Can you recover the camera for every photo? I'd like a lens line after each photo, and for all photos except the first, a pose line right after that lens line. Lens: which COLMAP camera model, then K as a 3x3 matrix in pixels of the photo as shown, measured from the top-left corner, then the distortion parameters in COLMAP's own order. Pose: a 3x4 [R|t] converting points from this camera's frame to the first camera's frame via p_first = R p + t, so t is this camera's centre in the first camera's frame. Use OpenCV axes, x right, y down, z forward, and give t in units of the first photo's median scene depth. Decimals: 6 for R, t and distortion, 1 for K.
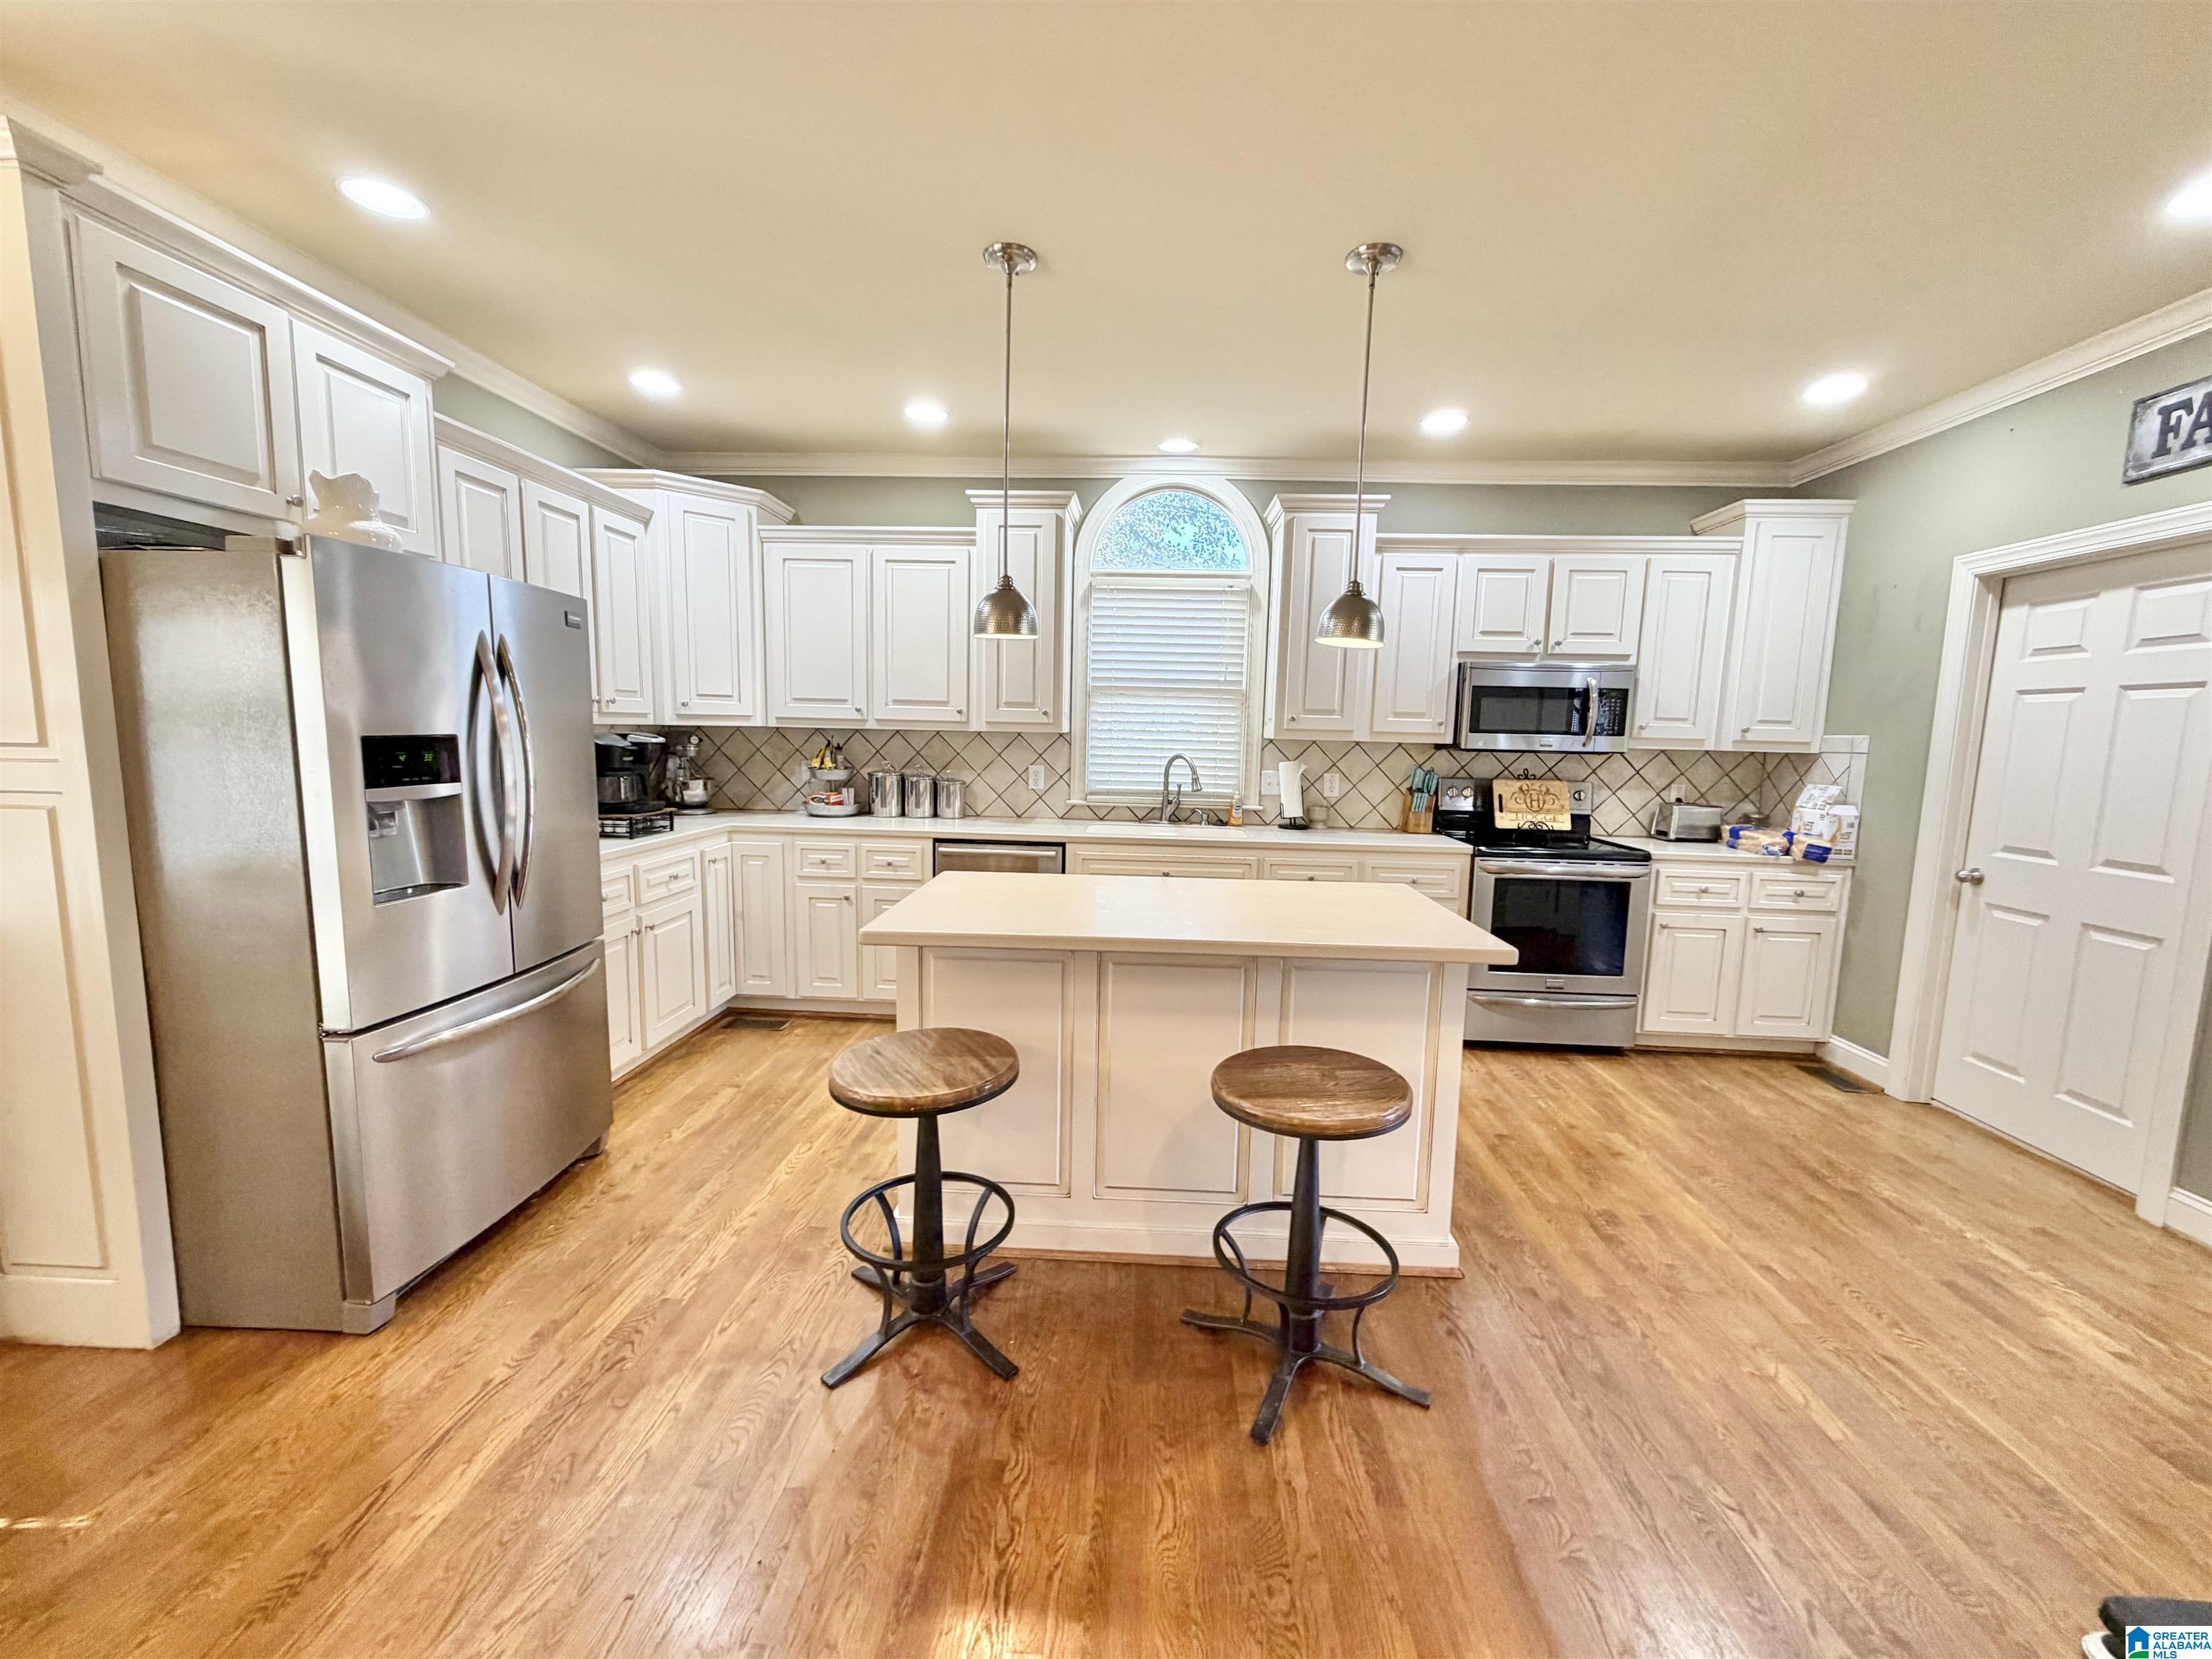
lens RADIAL K [[879.4, 0, 1108.4], [0, 879.4, 832.5], [0, 0, 1]] dist [-0.000704, 0.001031]
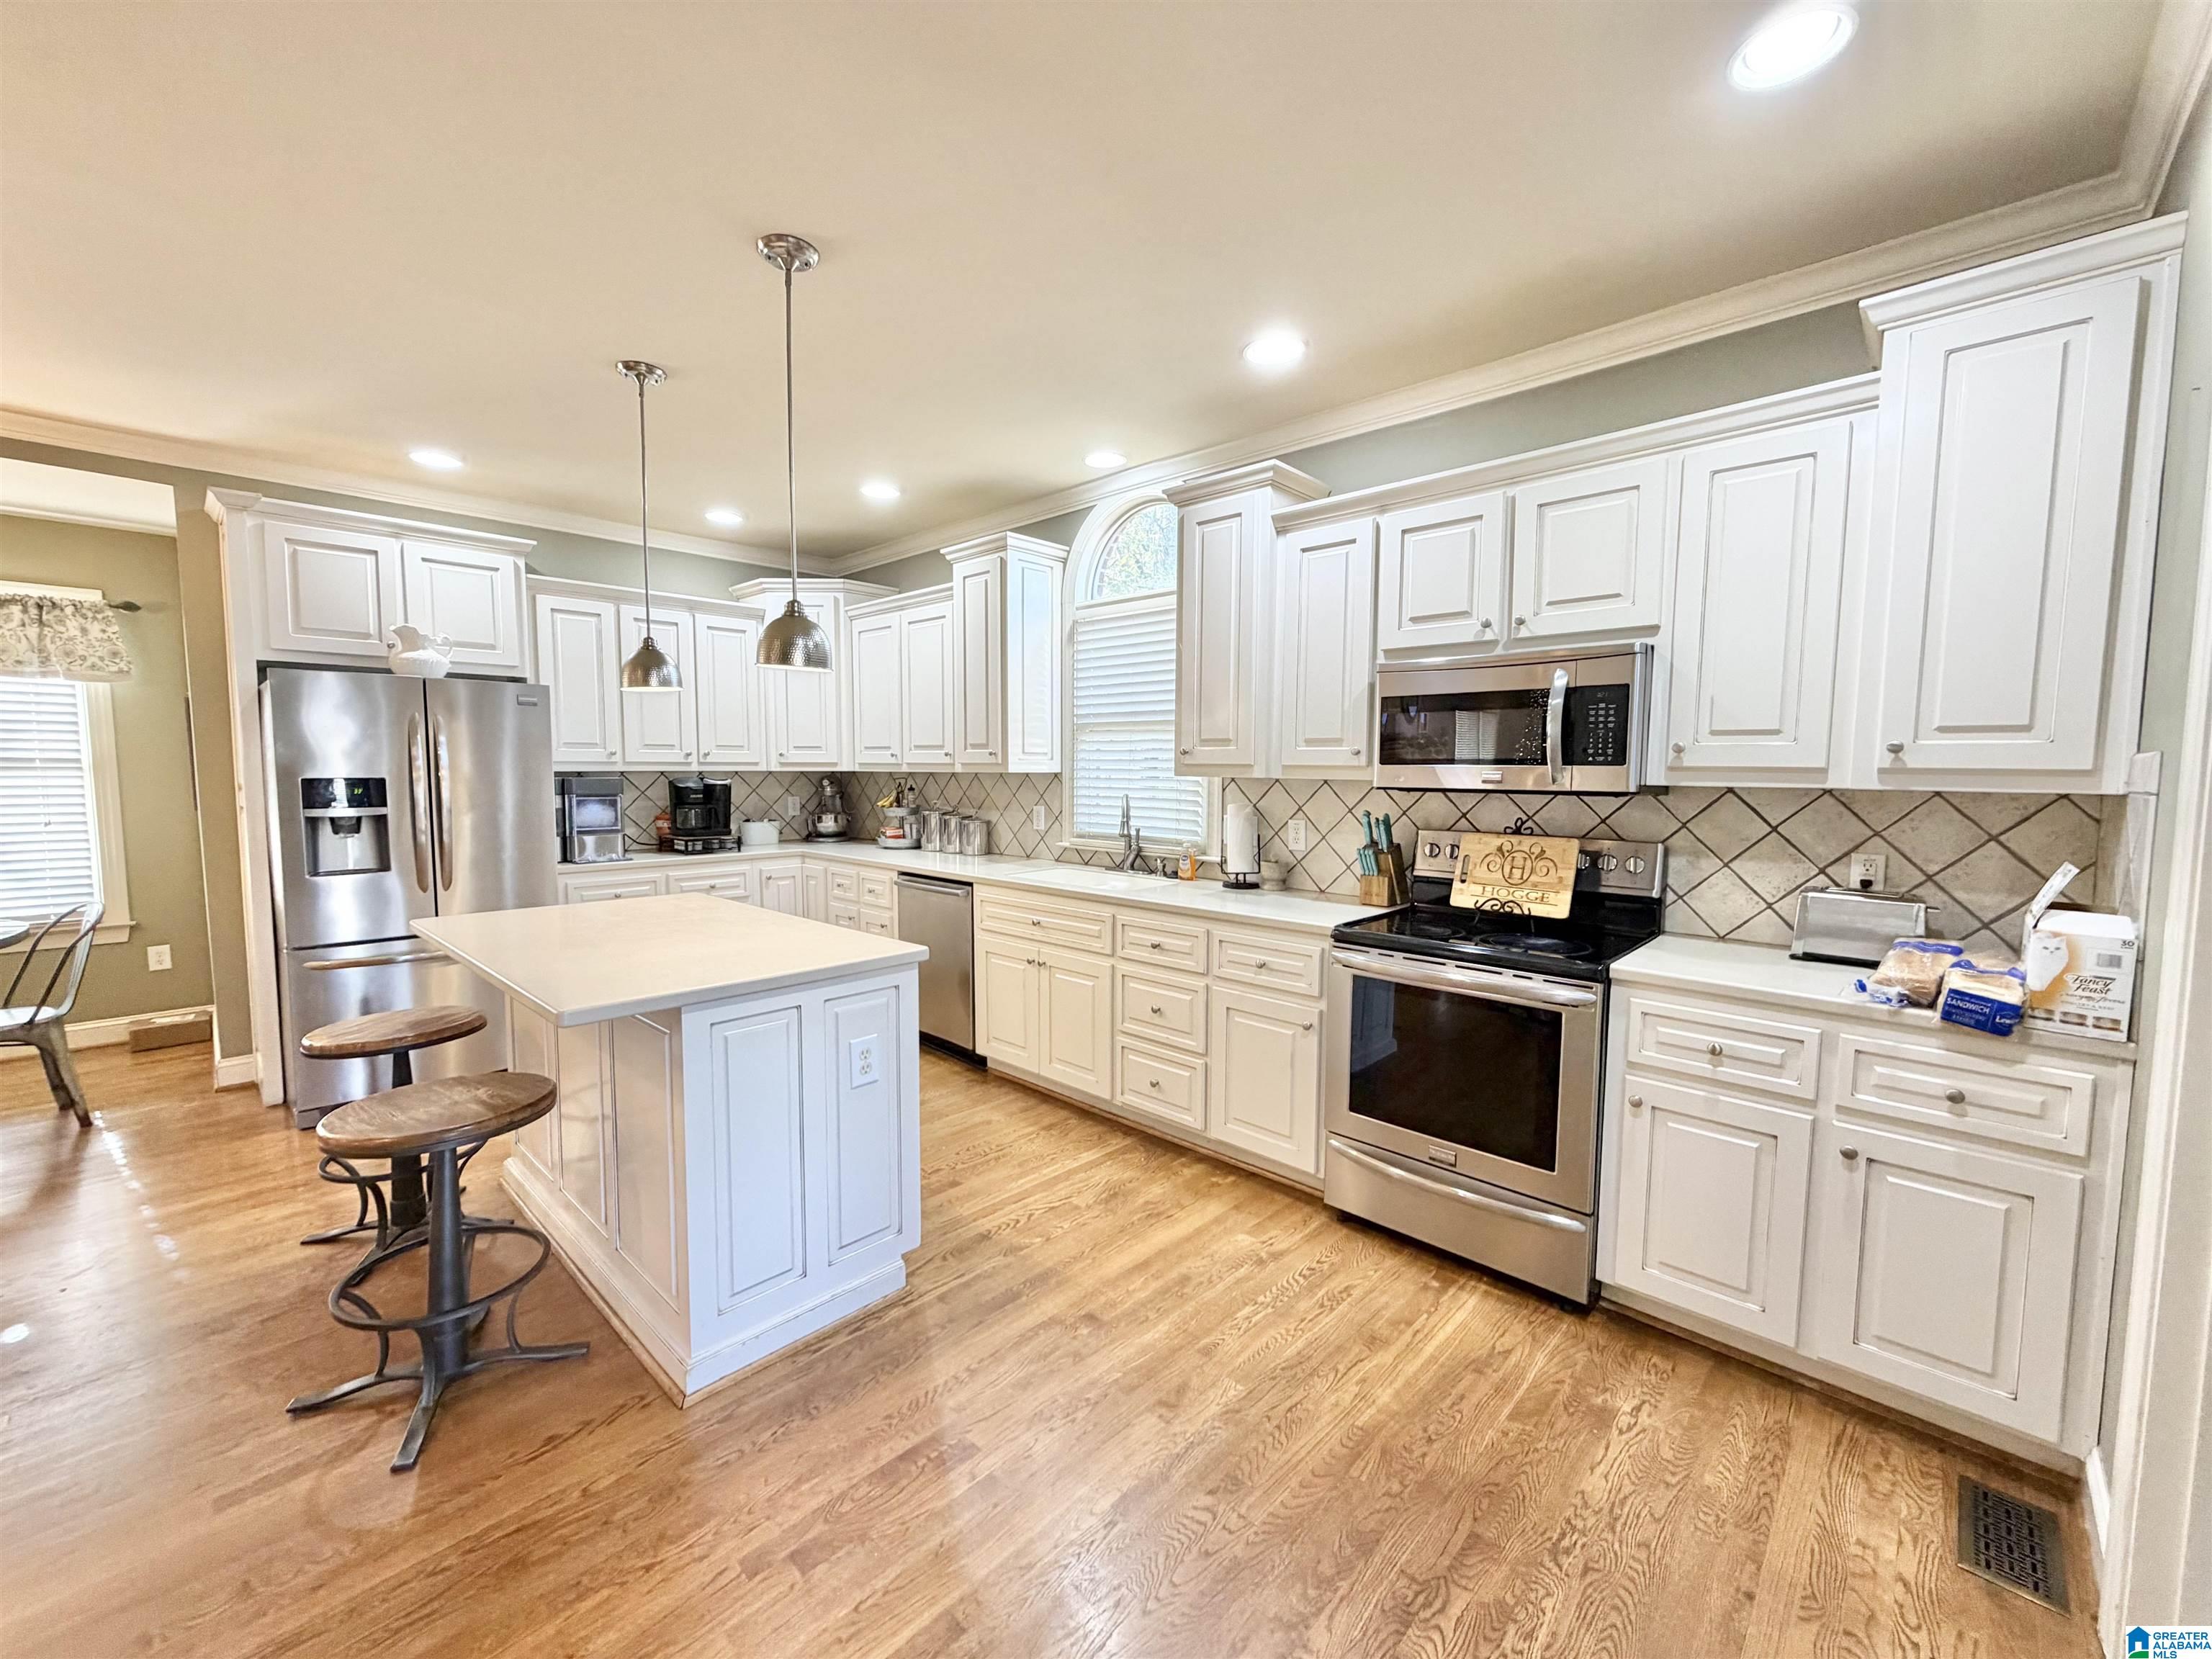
lens RADIAL K [[879.4, 0, 1112.3], [0, 879.4, 833.2], [0, 0, 1]] dist [-0.000704, 0.001031]
pose [[0.761960, 0.030424, -0.646909, 0.709411], [-0.063311, 0.997611, -0.027653, -0.026475], [0.644522, 0.062027, 0.762065, 0.337035]]
